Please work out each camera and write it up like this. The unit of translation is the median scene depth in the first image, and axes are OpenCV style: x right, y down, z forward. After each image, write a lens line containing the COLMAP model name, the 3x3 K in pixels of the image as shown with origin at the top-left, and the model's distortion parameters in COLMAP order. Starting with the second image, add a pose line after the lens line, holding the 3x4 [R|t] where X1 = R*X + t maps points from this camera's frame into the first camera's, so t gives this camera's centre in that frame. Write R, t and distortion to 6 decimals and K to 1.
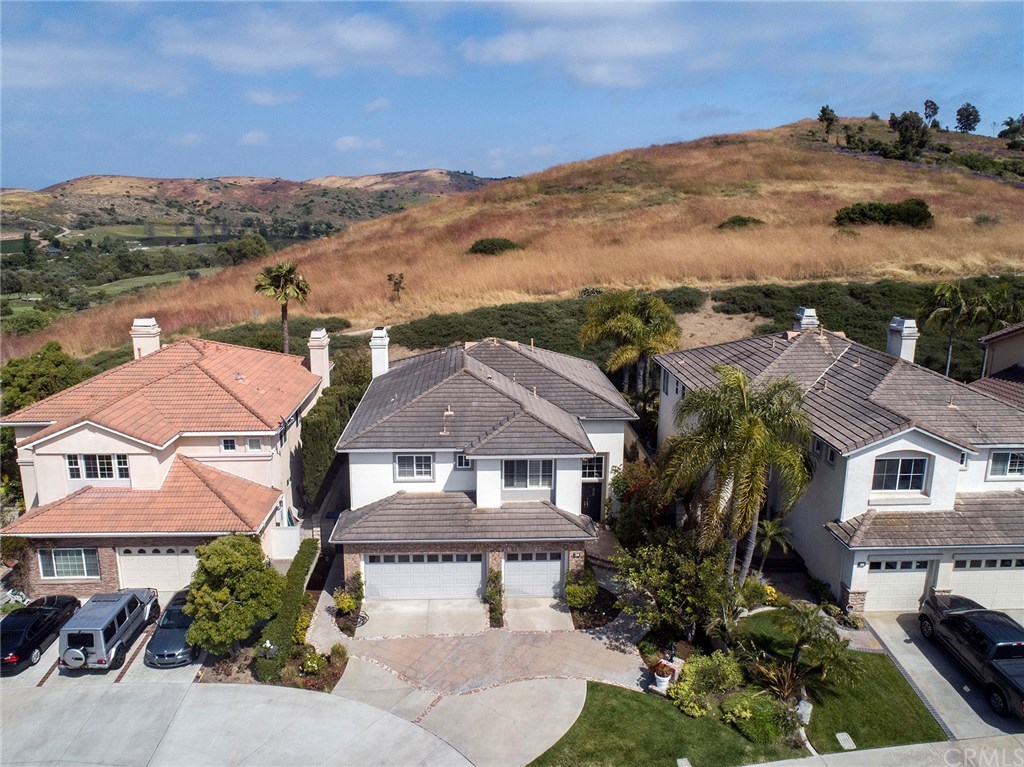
lens RADIAL K [[770.4, 0, 509.2], [0, 770.4, 384.0], [0, 0, 1]] dist [-0.024719, 0.009190]
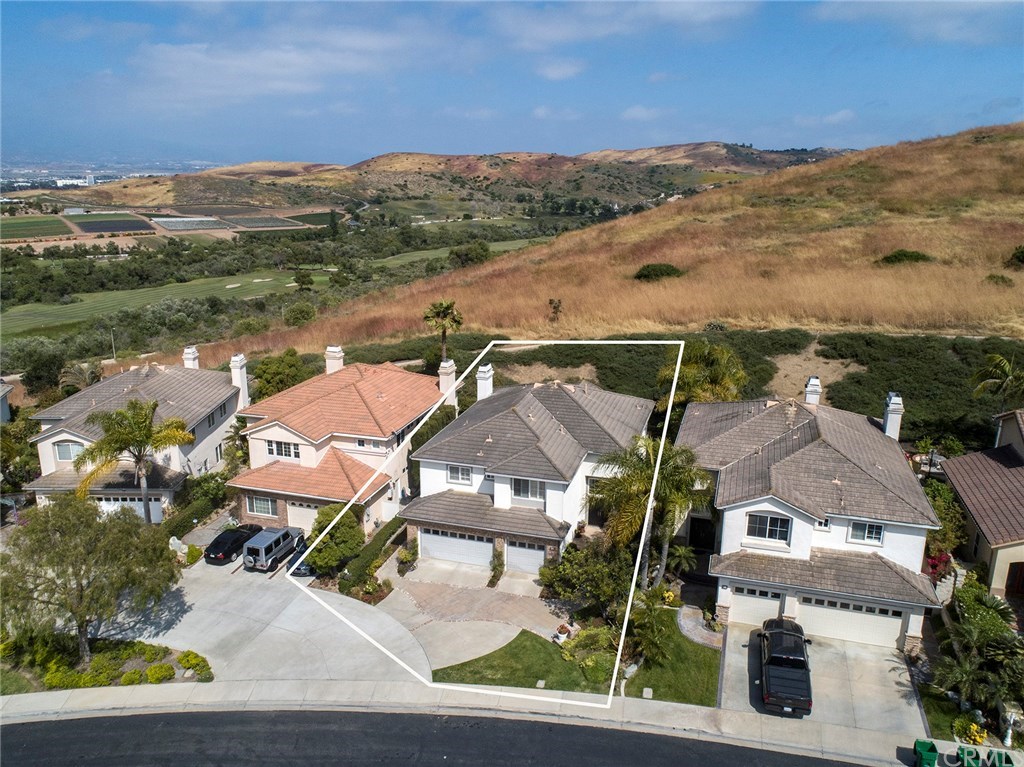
lens RADIAL K [[770.4, 0, 509.2], [0, 770.4, 384.0], [0, 0, 1]] dist [-0.024719, 0.009190]
pose [[0.940965, 0.087412, -0.327024, 0.431838], [-0.075782, 0.995961, 0.048162, -0.143747], [0.329913, -0.020537, 0.943788, -0.373961]]
